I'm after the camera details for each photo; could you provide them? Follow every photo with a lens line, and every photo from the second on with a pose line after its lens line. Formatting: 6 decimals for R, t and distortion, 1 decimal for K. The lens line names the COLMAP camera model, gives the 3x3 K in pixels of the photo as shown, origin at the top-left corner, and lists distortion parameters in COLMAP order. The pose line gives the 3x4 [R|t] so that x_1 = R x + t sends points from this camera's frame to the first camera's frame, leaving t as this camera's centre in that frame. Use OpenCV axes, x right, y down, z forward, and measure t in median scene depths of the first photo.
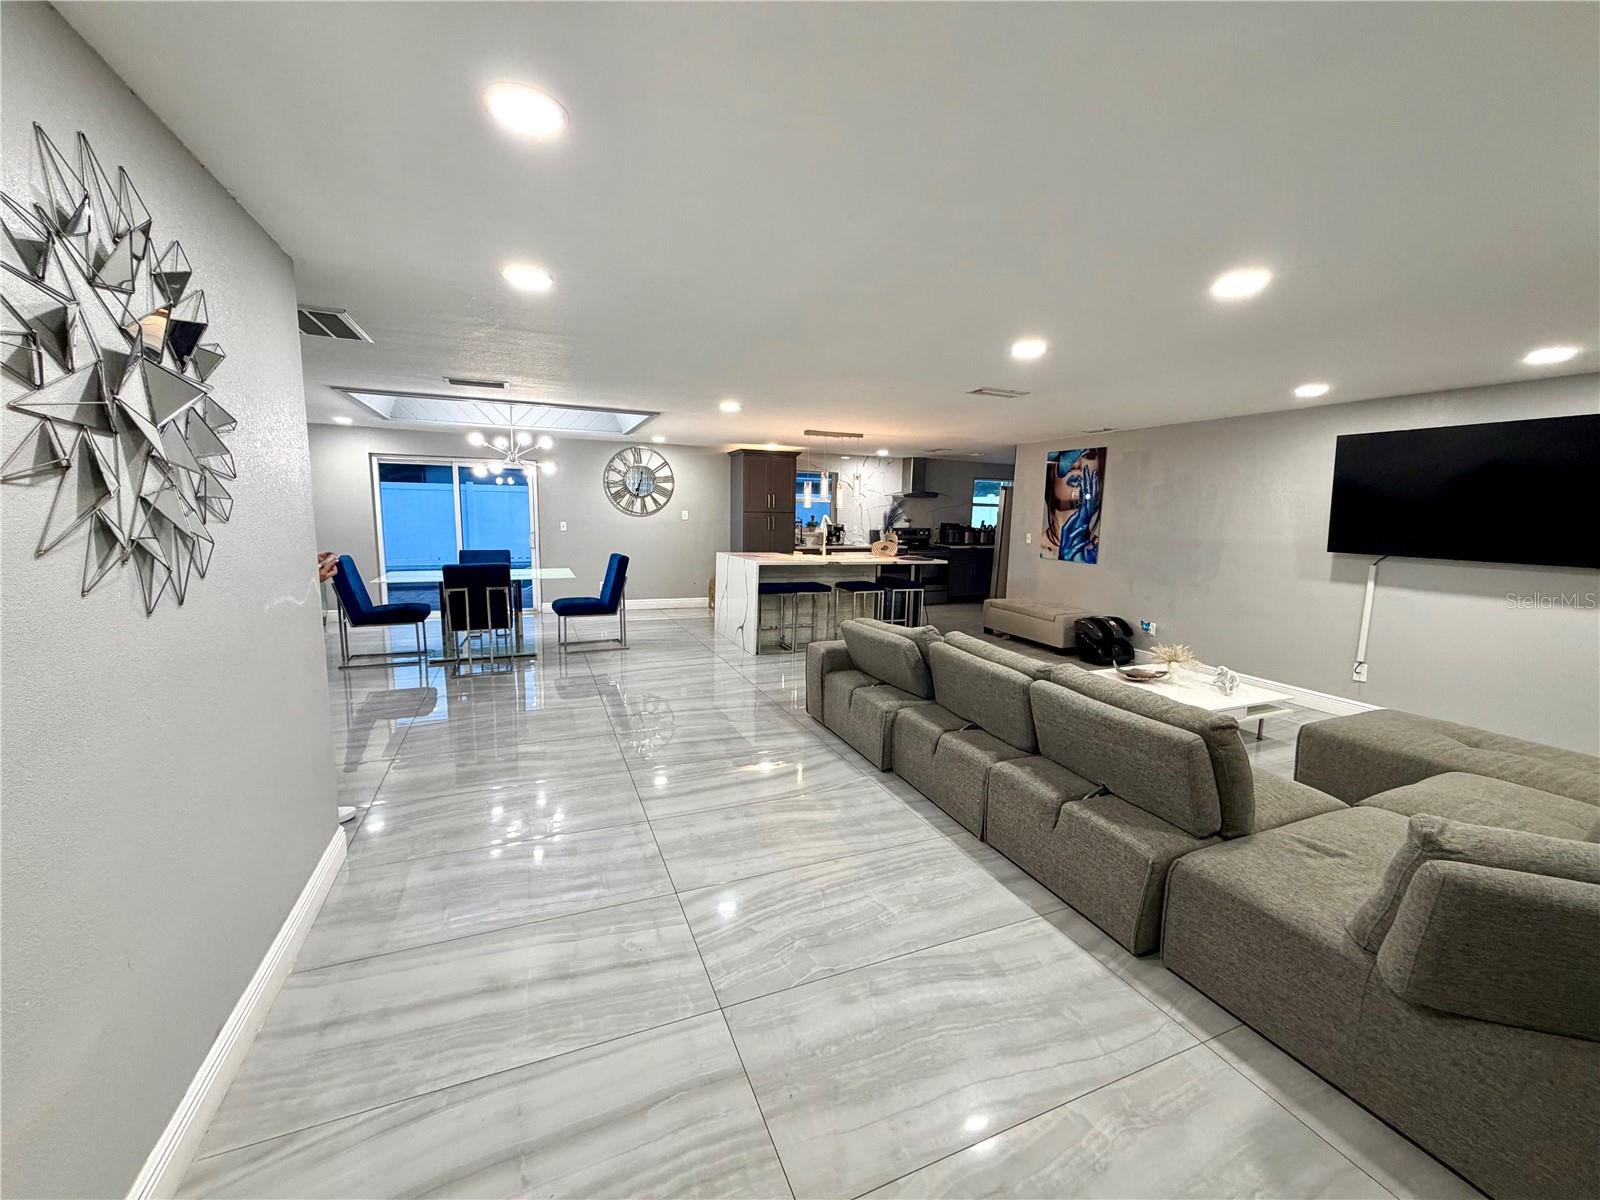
lens RADIAL K [[637.0, 0, 796.5], [0, 637.0, 599.1], [0, 0, 1]] dist [0.000234, 0.000323]
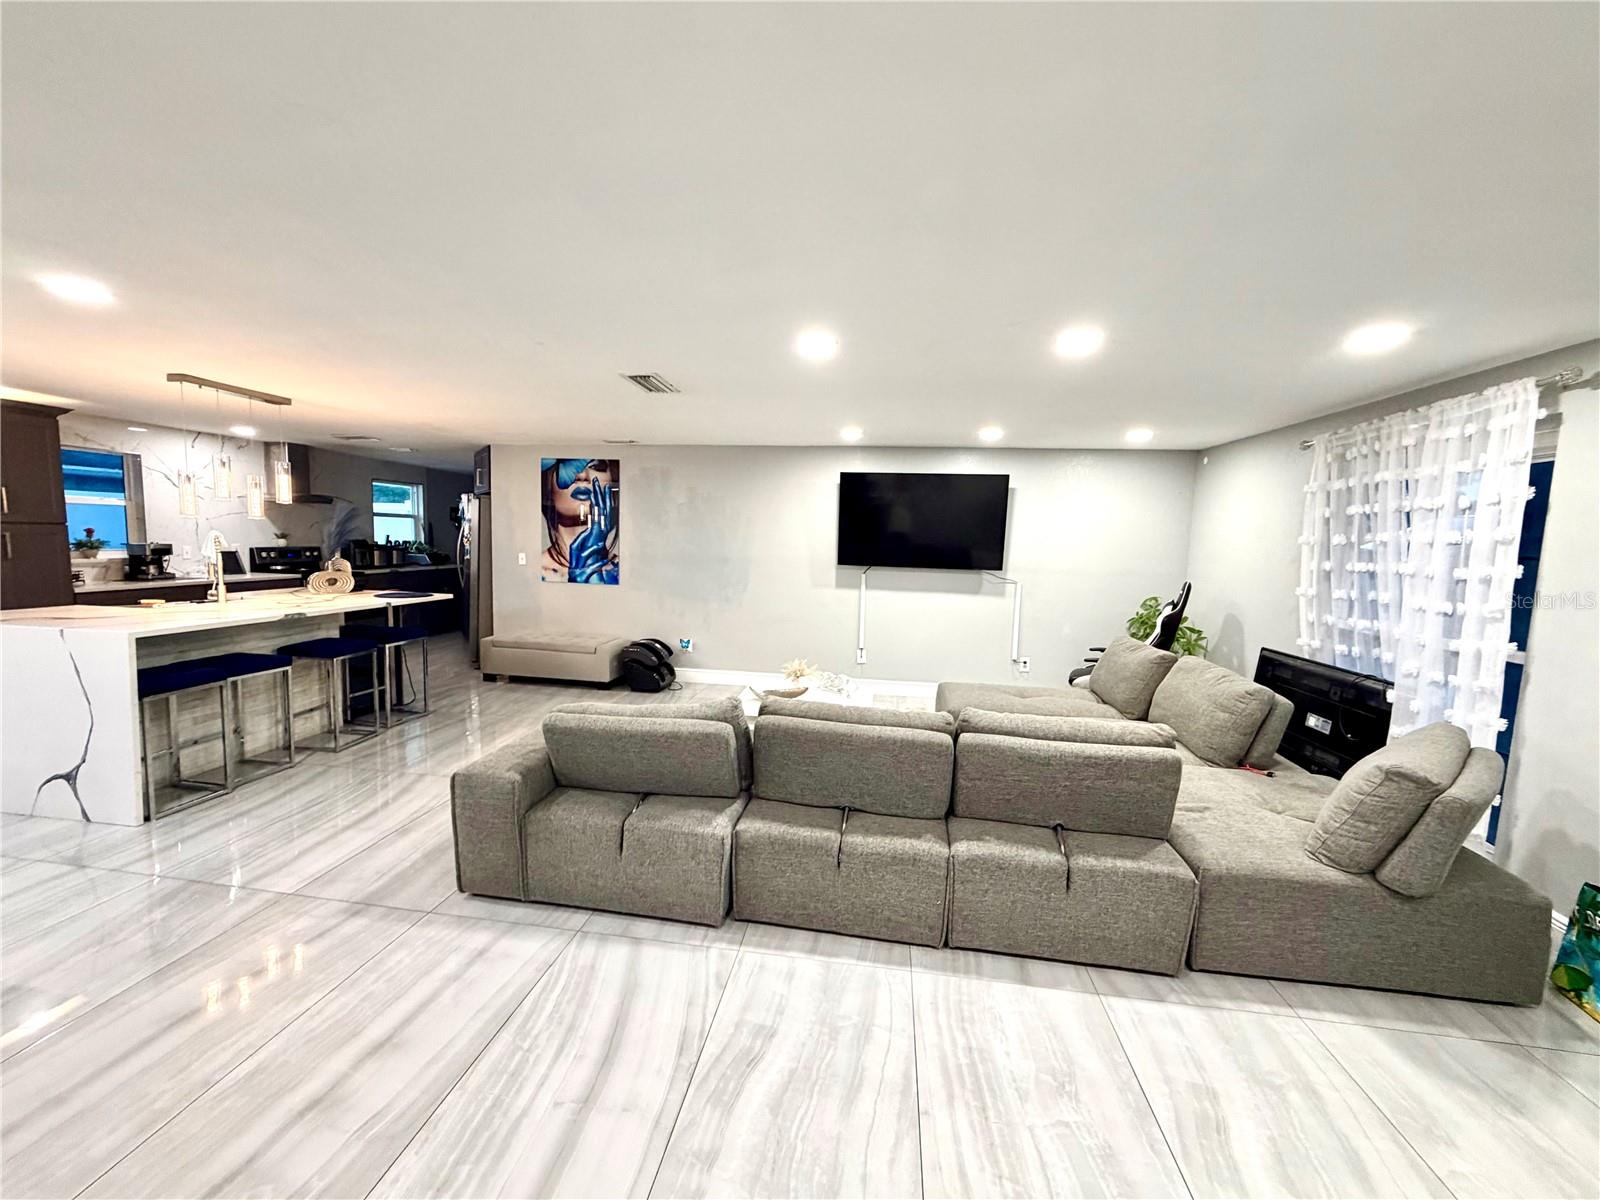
lens RADIAL K [[638.1, 0, 796.1], [0, 638.1, 598.9], [0, 0, 1]] dist [-0.000358, -0.000009]
pose [[0.515900, -0.089602, 0.851950, -0.206631], [0.100857, 0.993951, 0.043462, -0.052697], [-0.850691, 0.063503, 0.521817, 0.318527]]
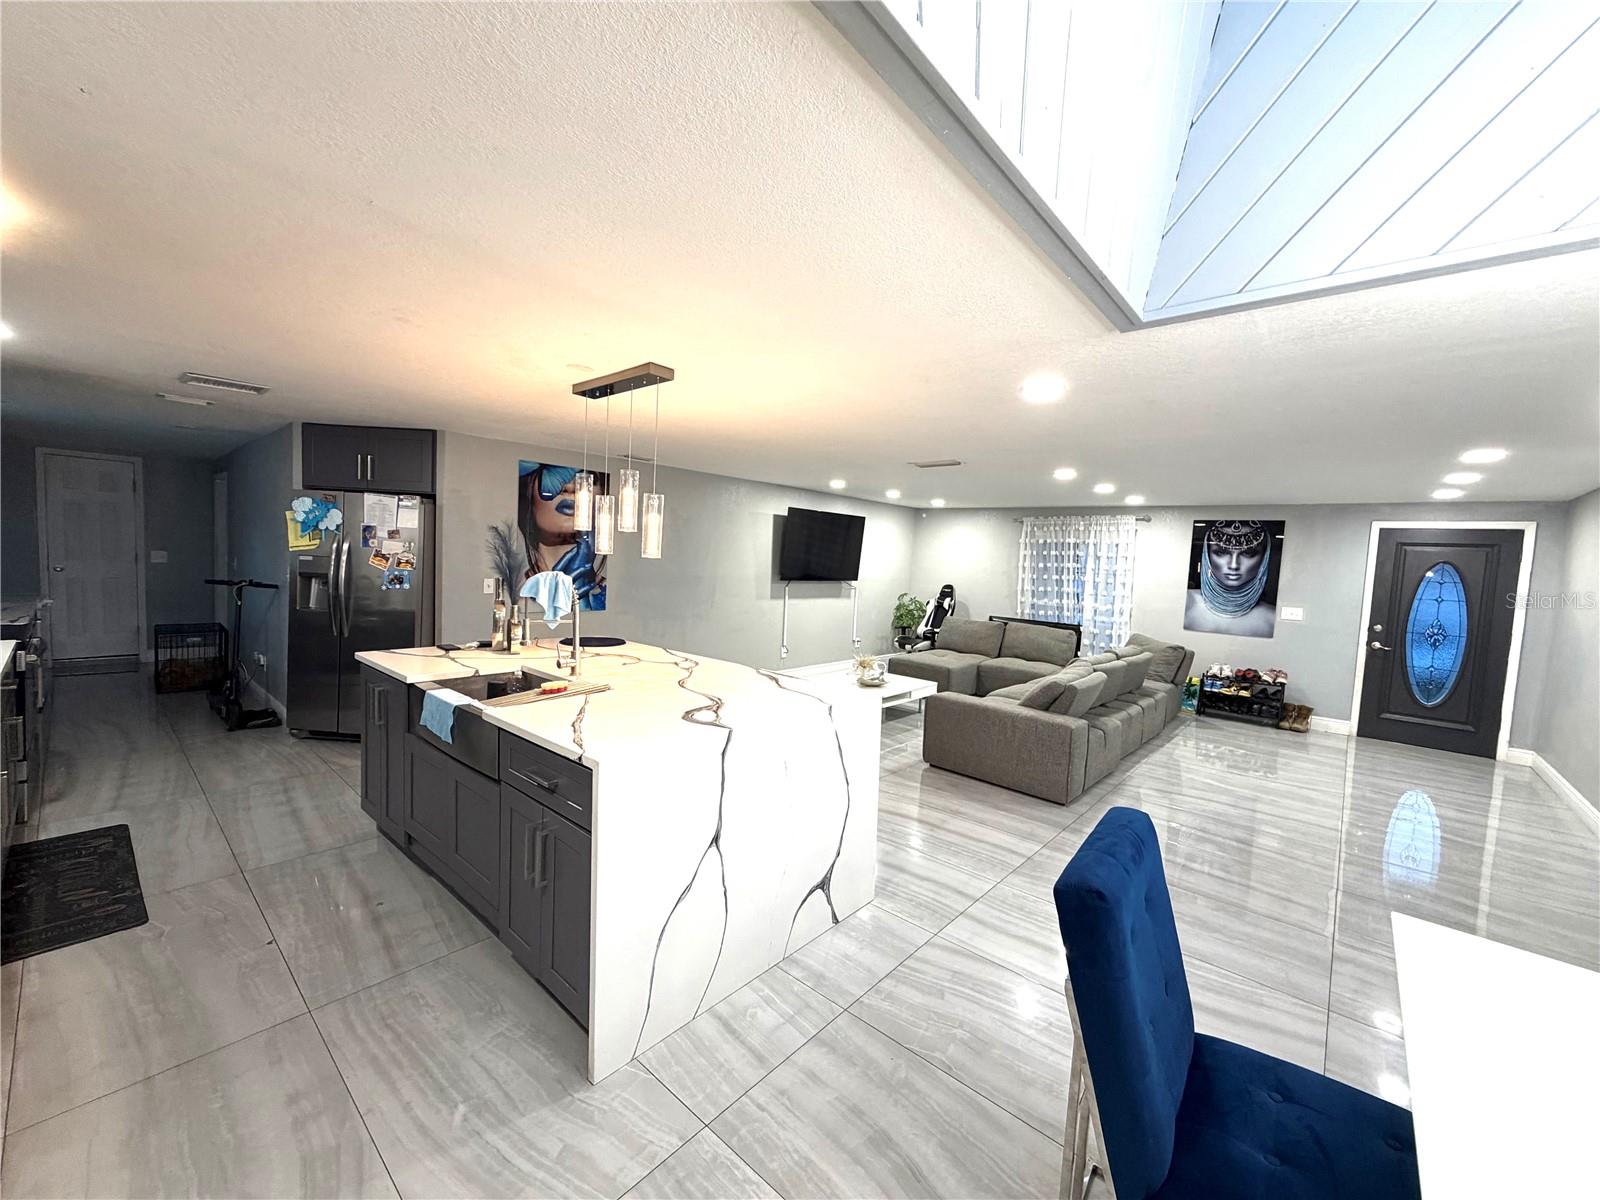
lens RADIAL K [[638.1, 0, 796.1], [0, 638.1, 598.9], [0, 0, 1]] dist [-0.000358, -0.000009]
pose [[-0.432762, -0.103951, 0.895495, -0.427454], [0.068413, 0.986679, 0.147597, -0.191712], [-0.898908, 0.125138, -0.419886, 1.216938]]
